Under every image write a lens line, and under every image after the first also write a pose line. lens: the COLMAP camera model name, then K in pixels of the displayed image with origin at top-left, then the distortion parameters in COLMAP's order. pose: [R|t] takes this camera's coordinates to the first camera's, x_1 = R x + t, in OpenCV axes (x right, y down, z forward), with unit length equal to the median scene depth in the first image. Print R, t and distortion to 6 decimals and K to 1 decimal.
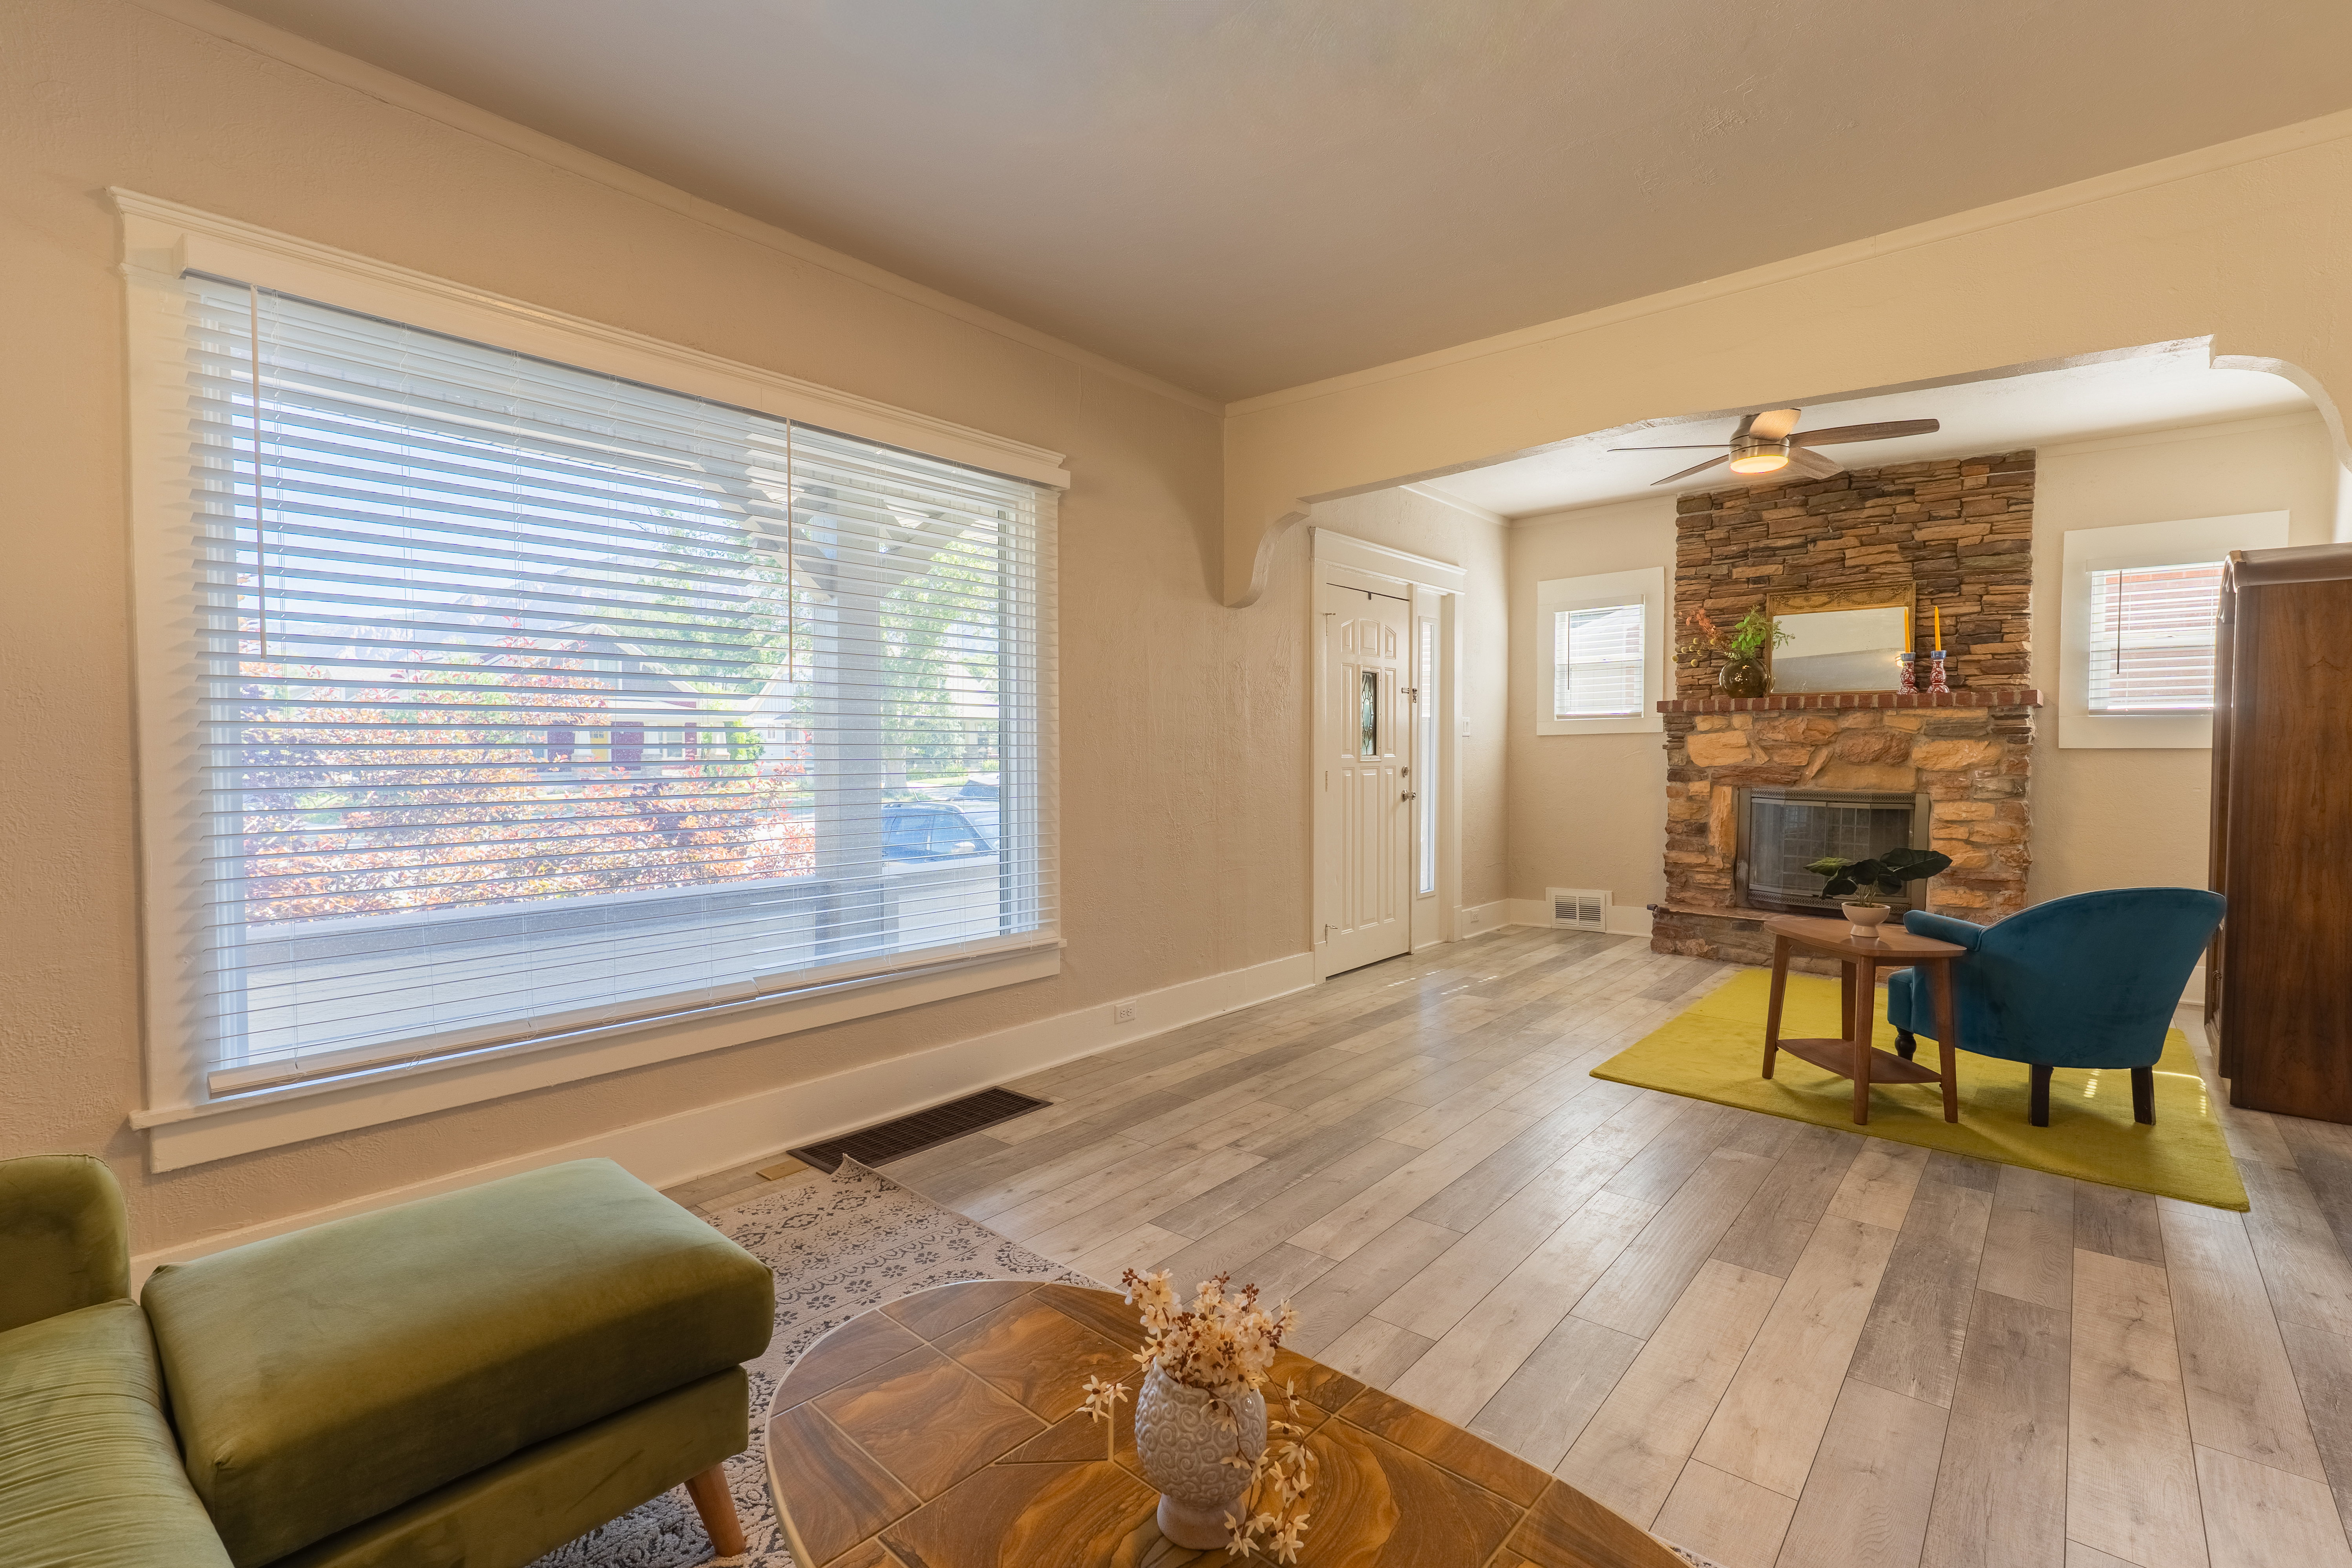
lens RADIAL K [[1047.2, 0, 1199.6], [0, 1047.2, 806.4], [0, 0, 1]] dist [0.003576, 0.003397]
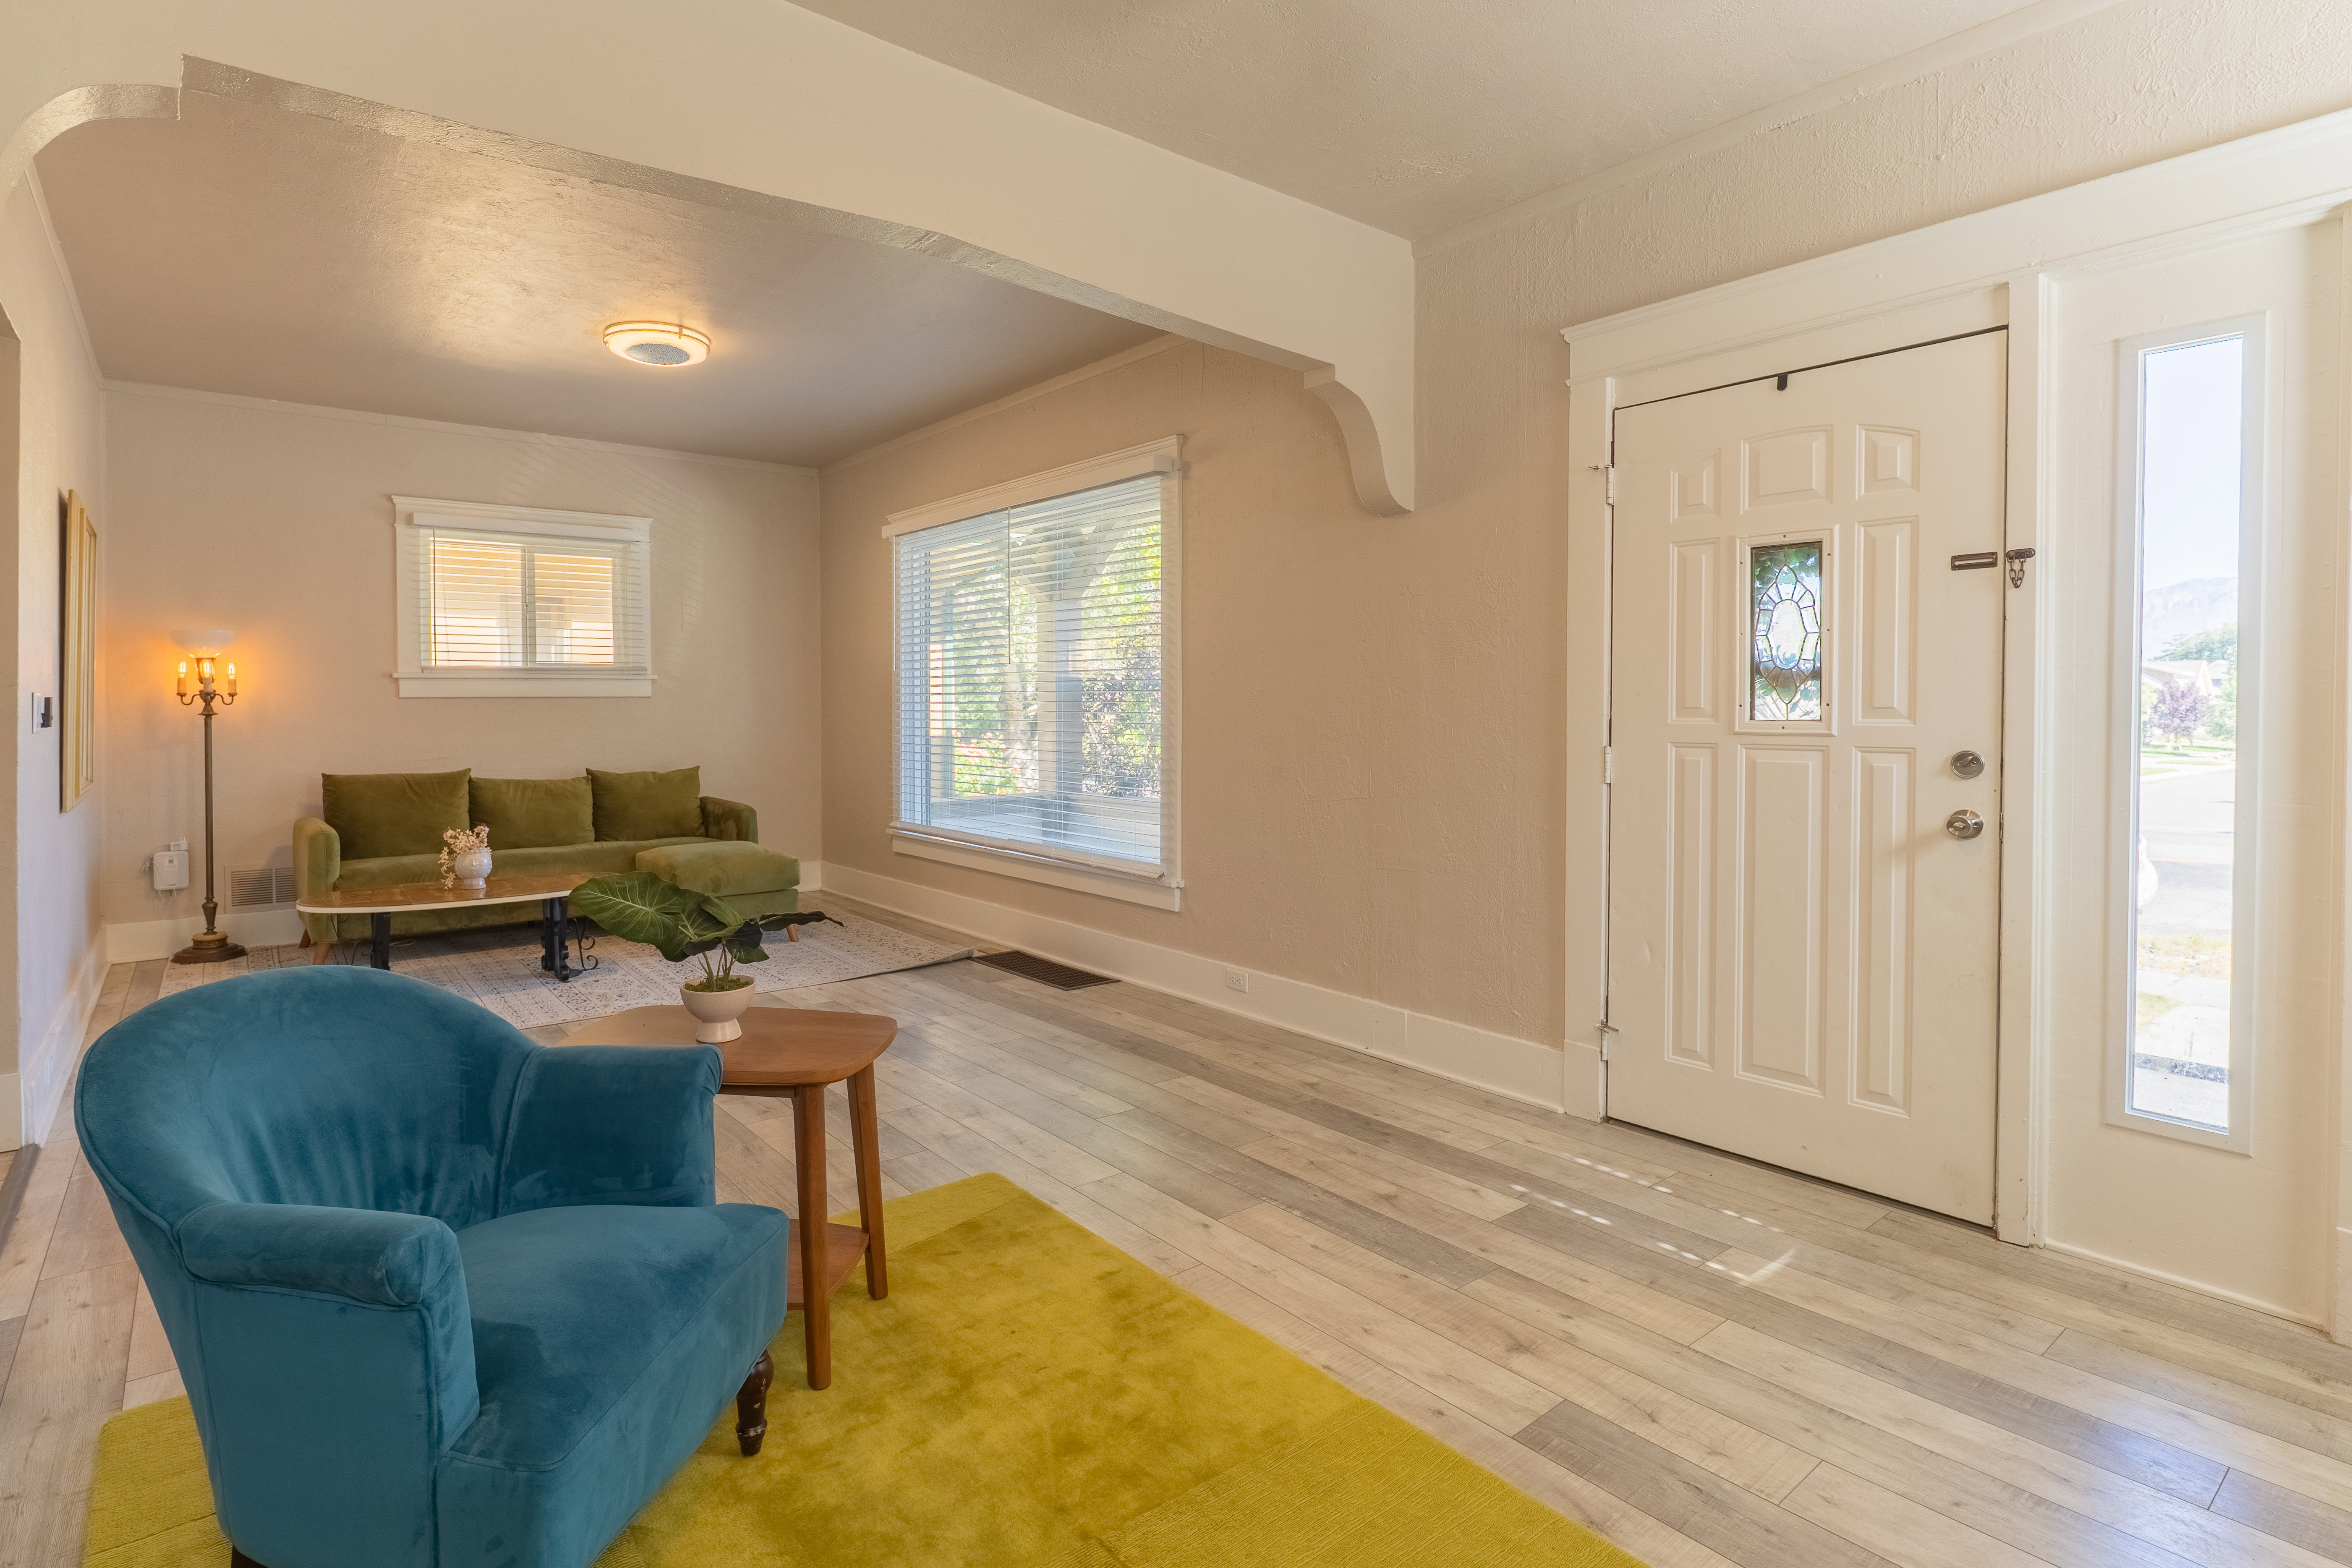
lens RADIAL K [[1160.9, 0, 1121.4], [0, 1160.9, 740.9], [0, 0, 1]] dist [0.001916, -0.000066]
pose [[-0.199221, 0.029435, -0.979512, 0.940206], [-0.057347, 0.997486, 0.041638, -0.056861], [0.978275, 0.064467, -0.197032, 1.044708]]
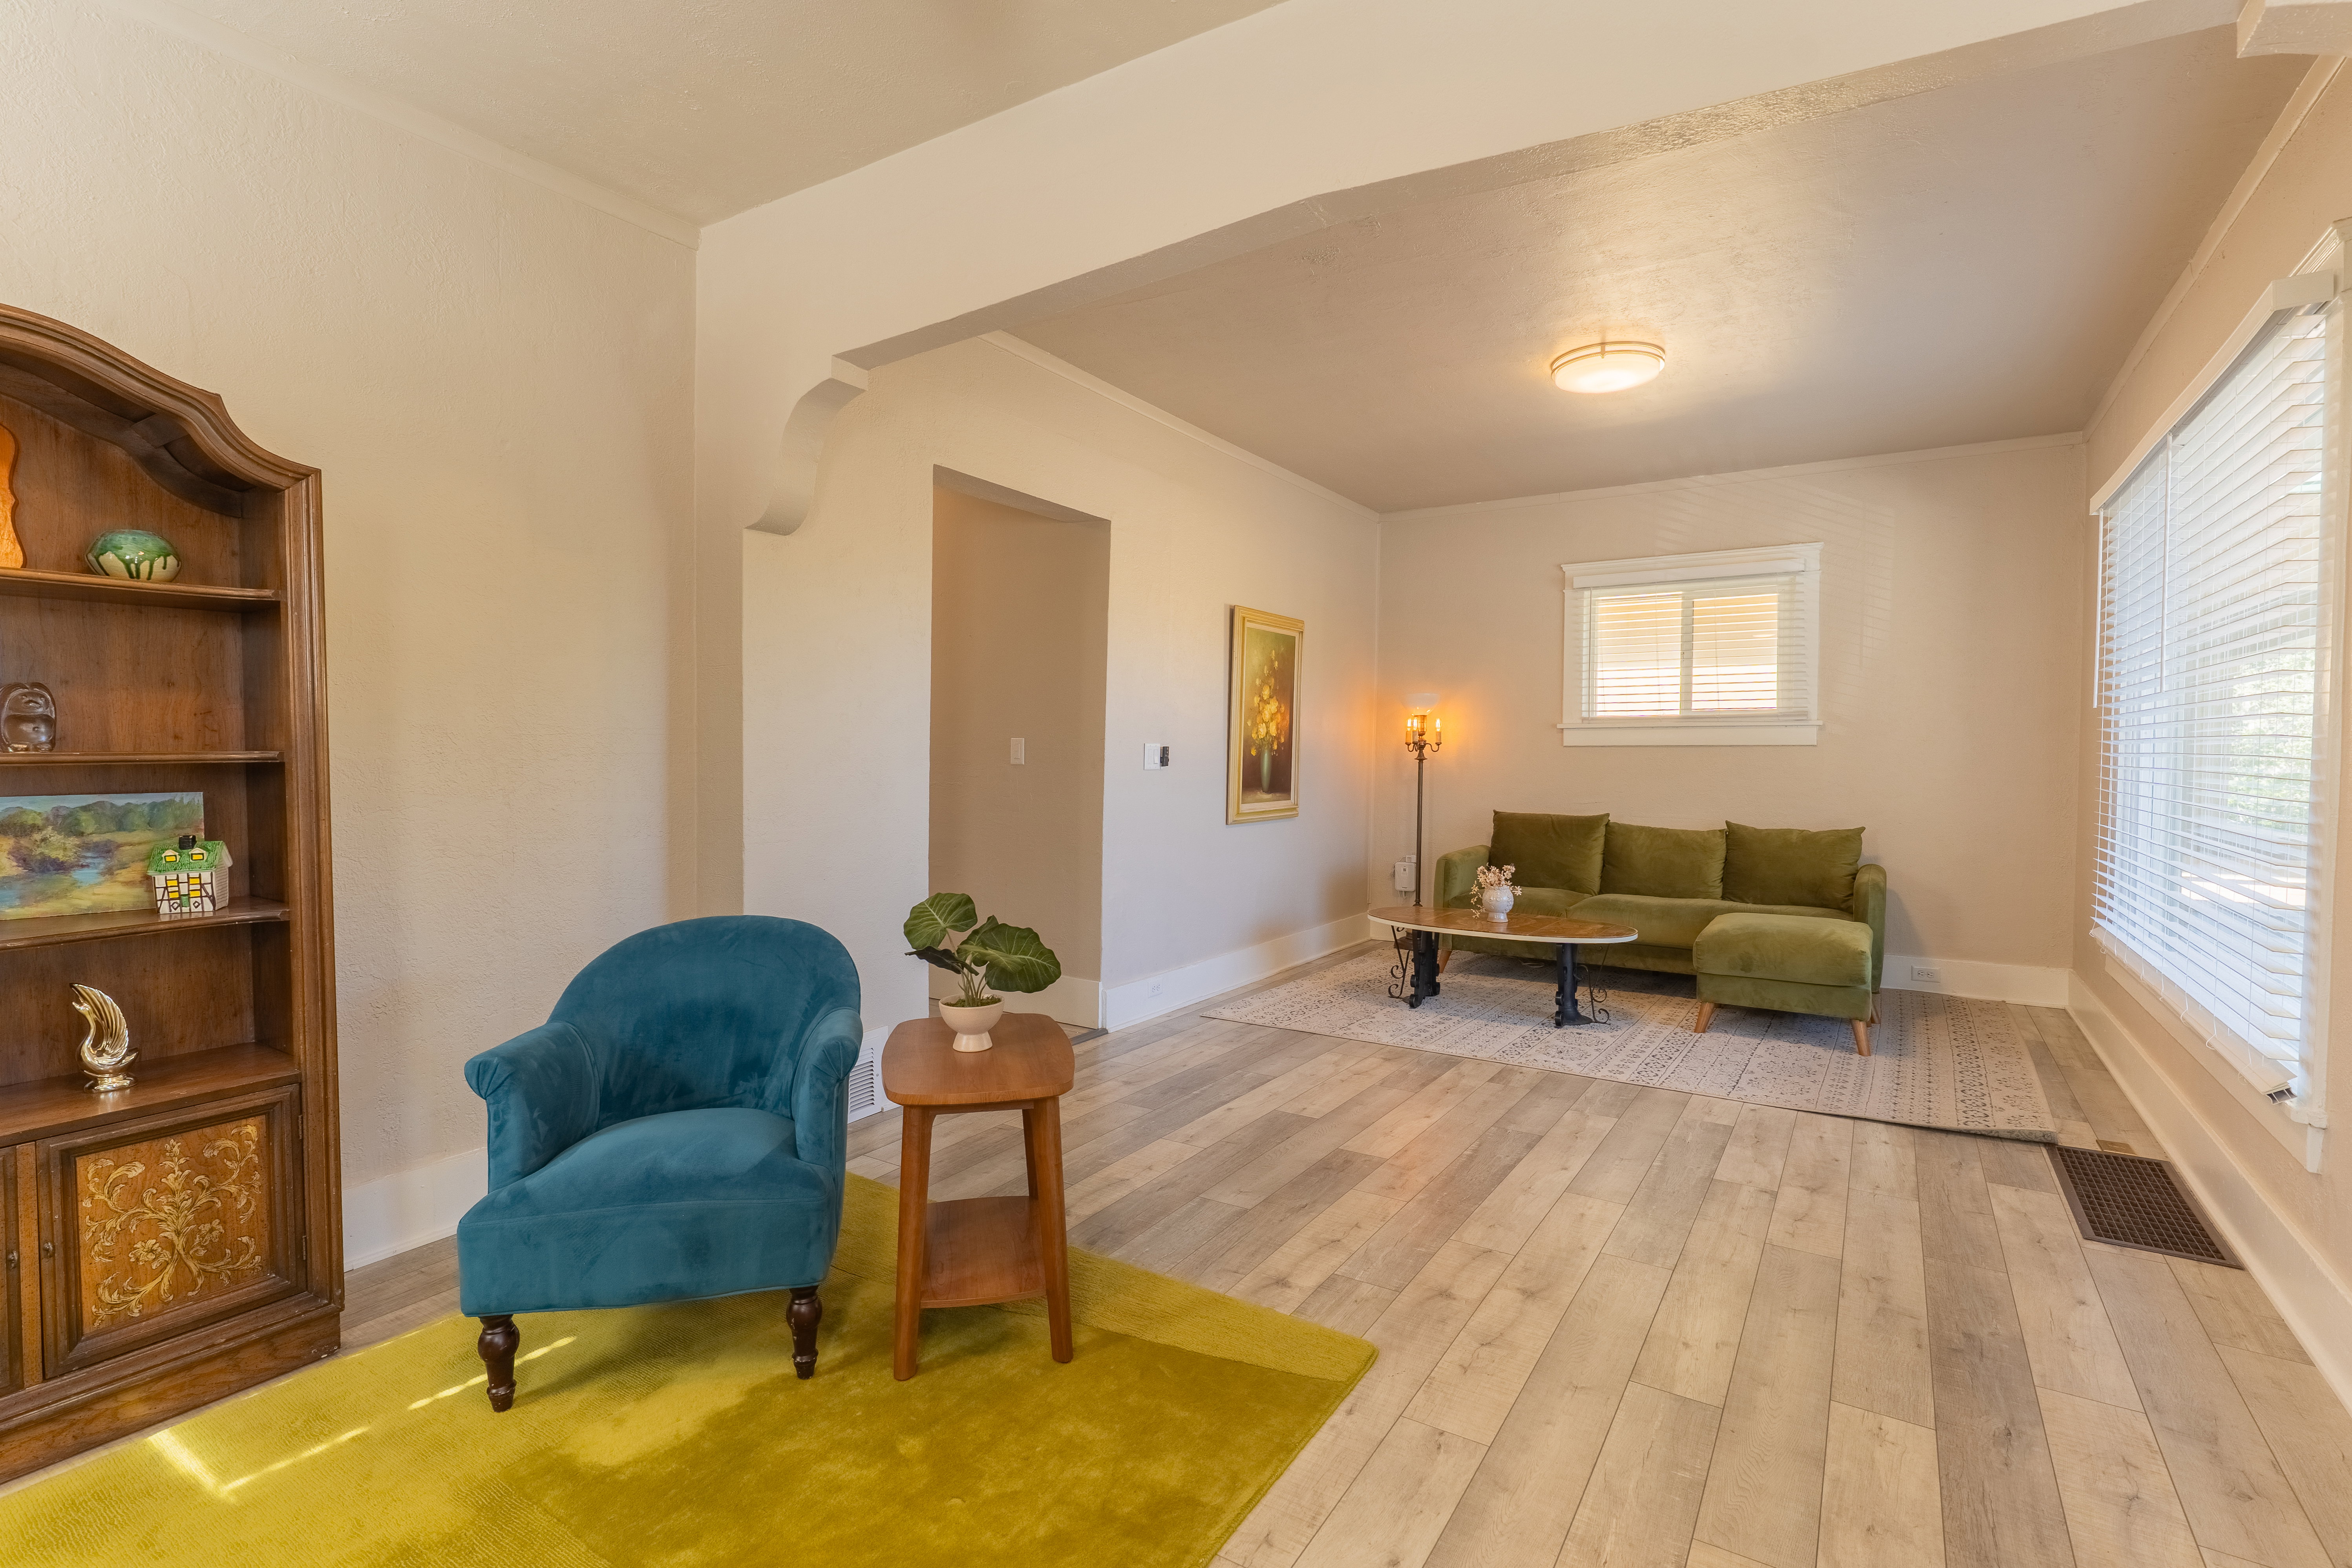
lens RADIAL K [[1133.4, 0, 1197.5], [0, 1133.4, 783.0], [0, 0, 1]] dist [-0.001300, 0.001238]
pose [[-0.989117, -0.001645, -0.147120, 0.474069], [-0.014804, 0.995975, 0.088396, -0.077070], [0.146382, 0.089612, -0.985161, 1.324045]]
